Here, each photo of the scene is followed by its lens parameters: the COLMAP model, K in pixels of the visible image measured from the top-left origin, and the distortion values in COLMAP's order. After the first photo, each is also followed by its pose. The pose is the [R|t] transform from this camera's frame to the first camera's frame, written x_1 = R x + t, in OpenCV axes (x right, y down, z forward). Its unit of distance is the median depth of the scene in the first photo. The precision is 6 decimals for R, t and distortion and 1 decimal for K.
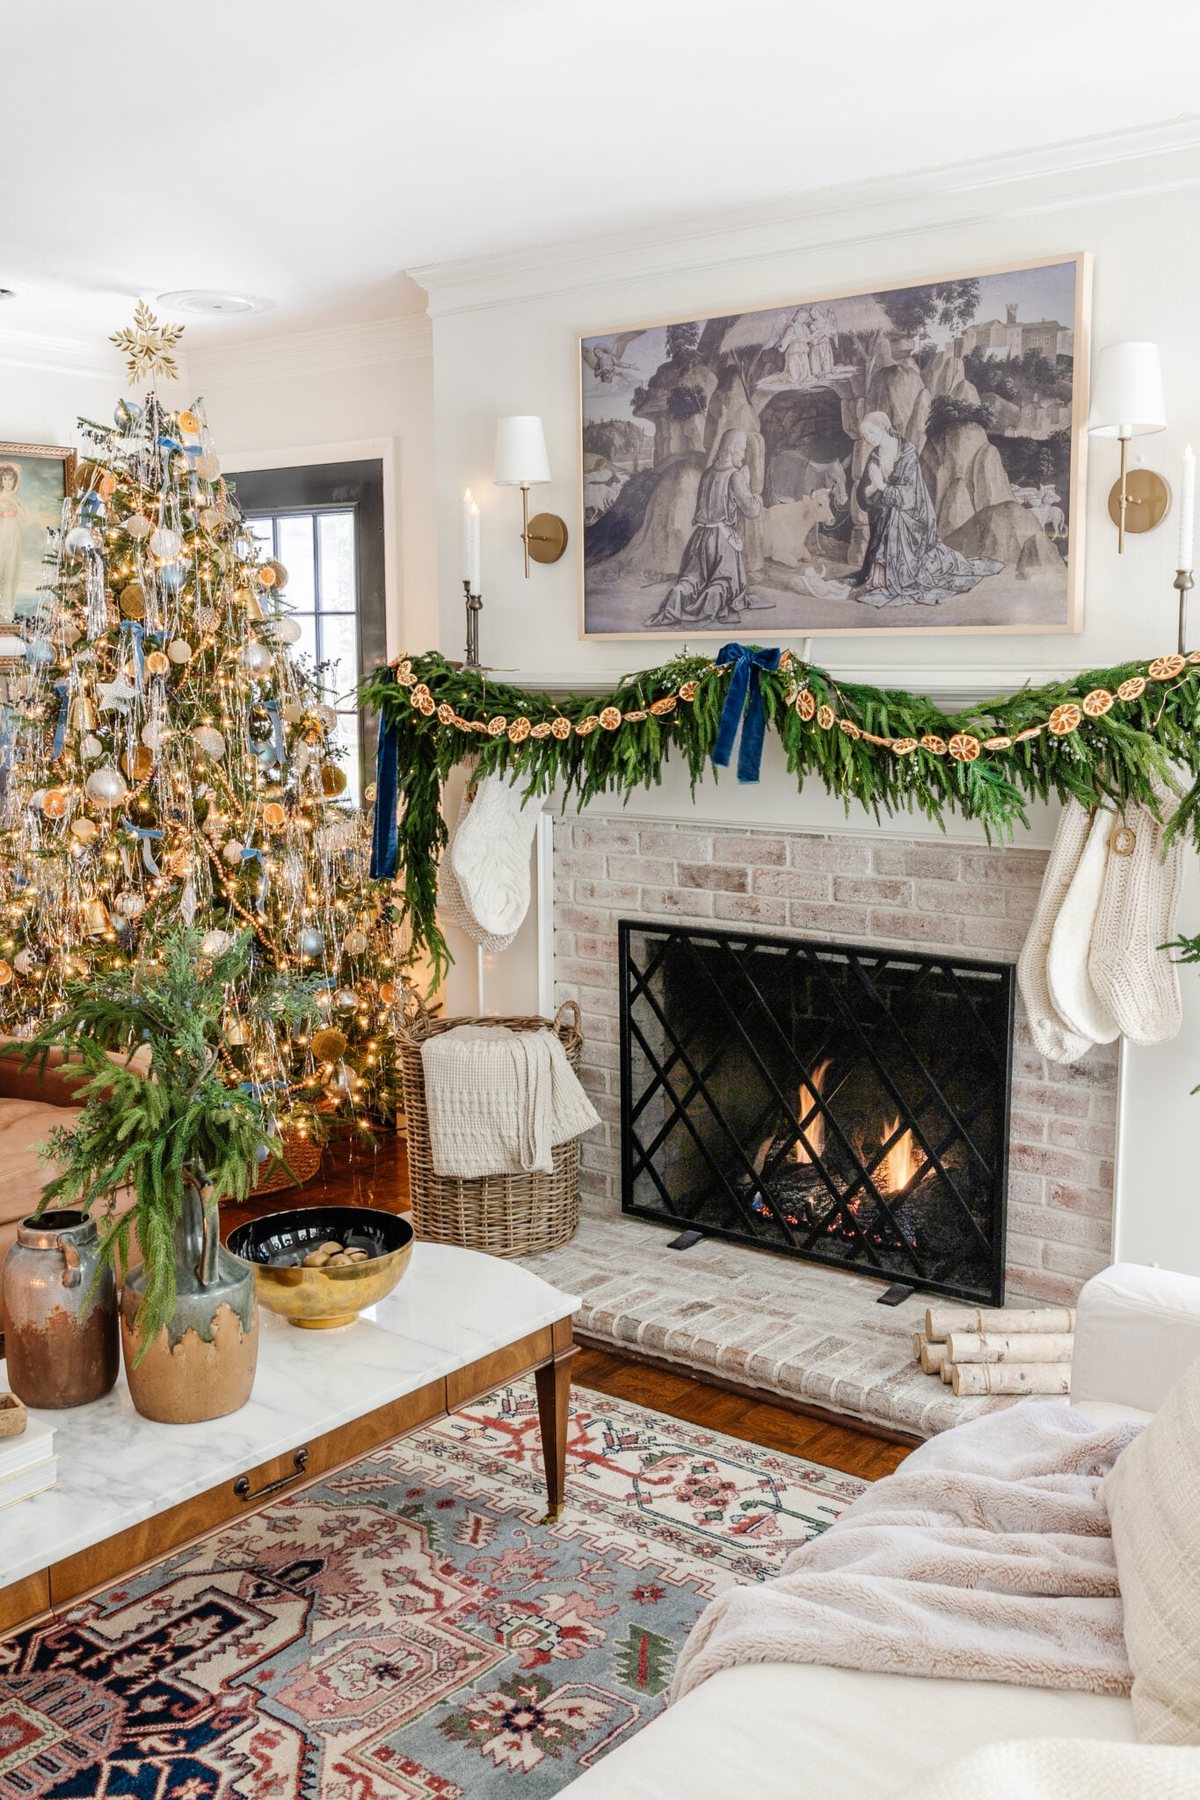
lens RADIAL K [[1723.2, 0, 595.5], [0, 1723.2, 901.4], [0, 0, 1]] dist [0.010027, -0.006261]
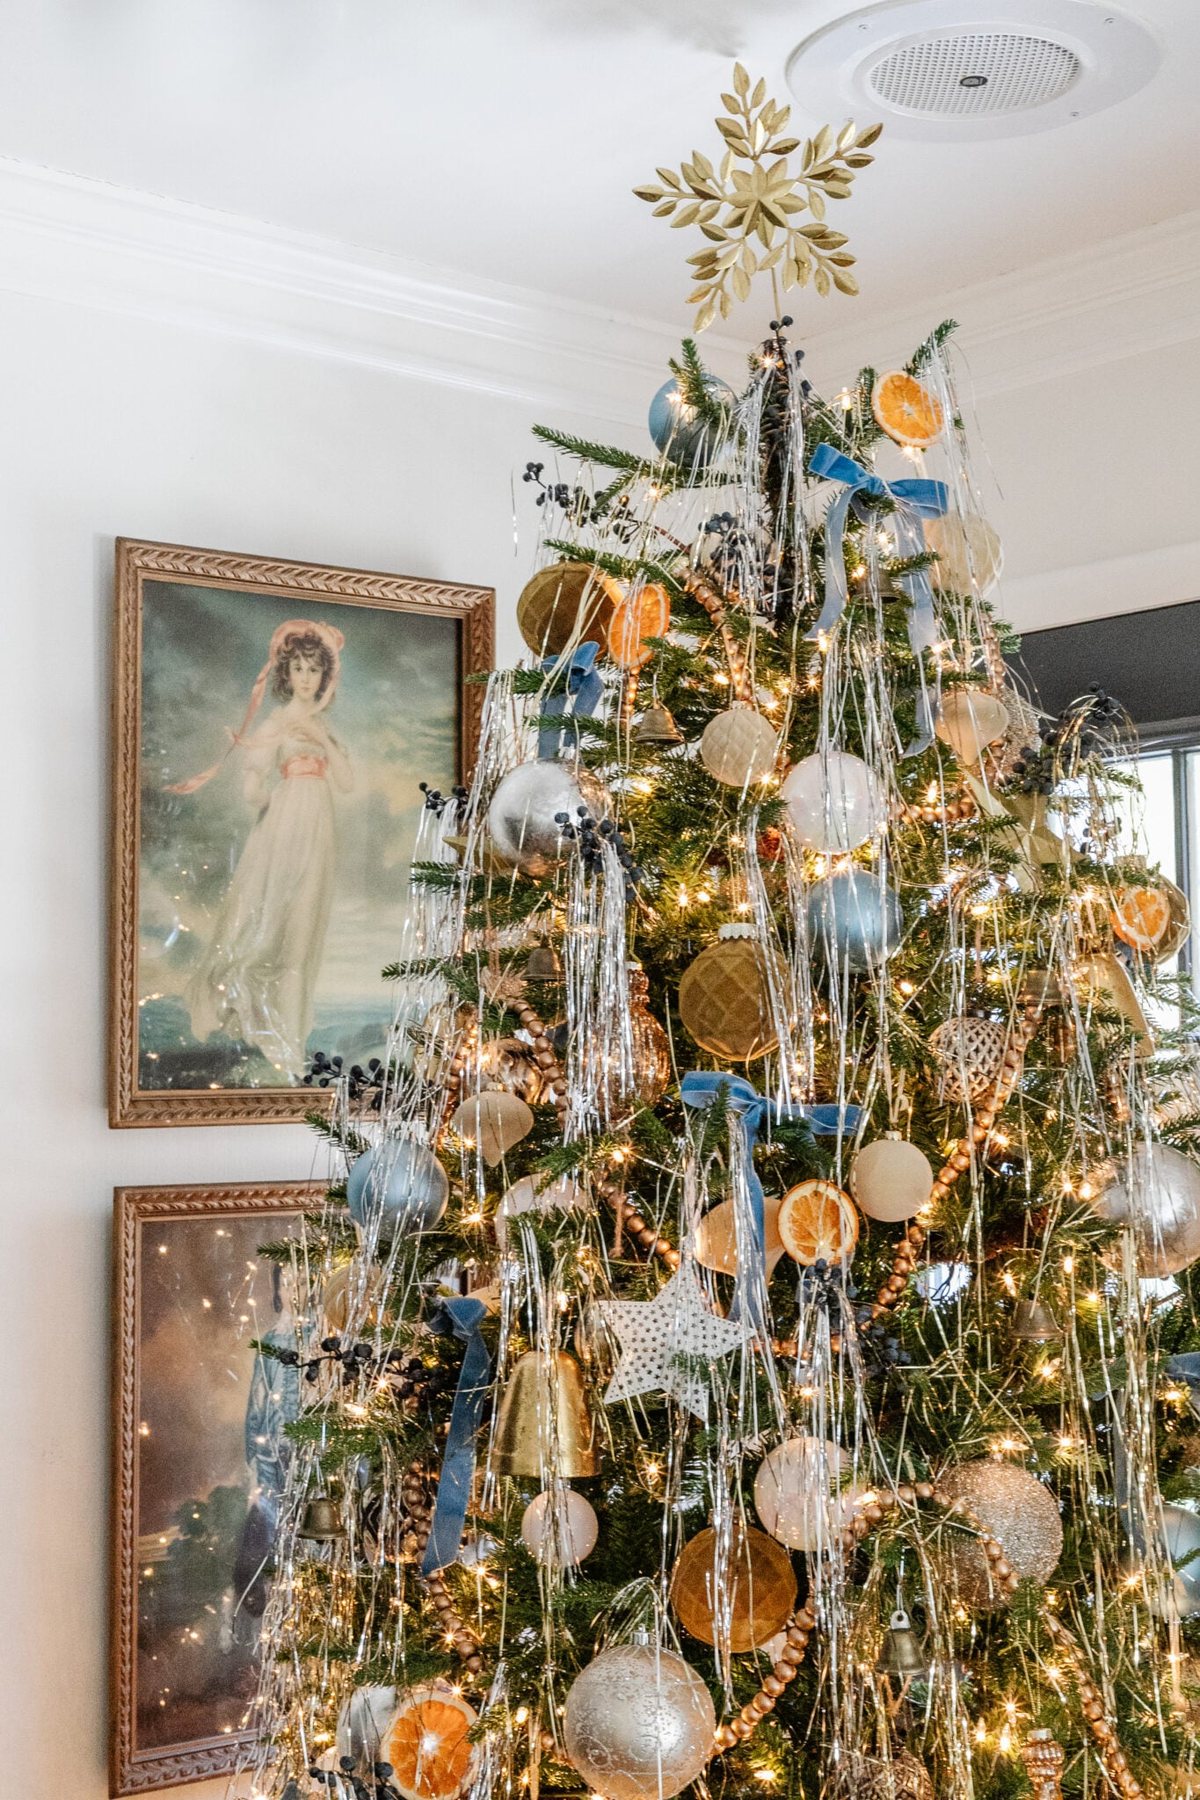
lens RADIAL K [[2617.9, 0, 596.8], [0, 2617.9, 909.8], [0, 0, 1]] dist [0.014362, -0.067111]
pose [[0.980477, -0.025782, -0.194935, -0.246367], [-0.017800, 0.975659, -0.218570, -0.114268], [0.195826, 0.217773, 0.956152, 0.703623]]
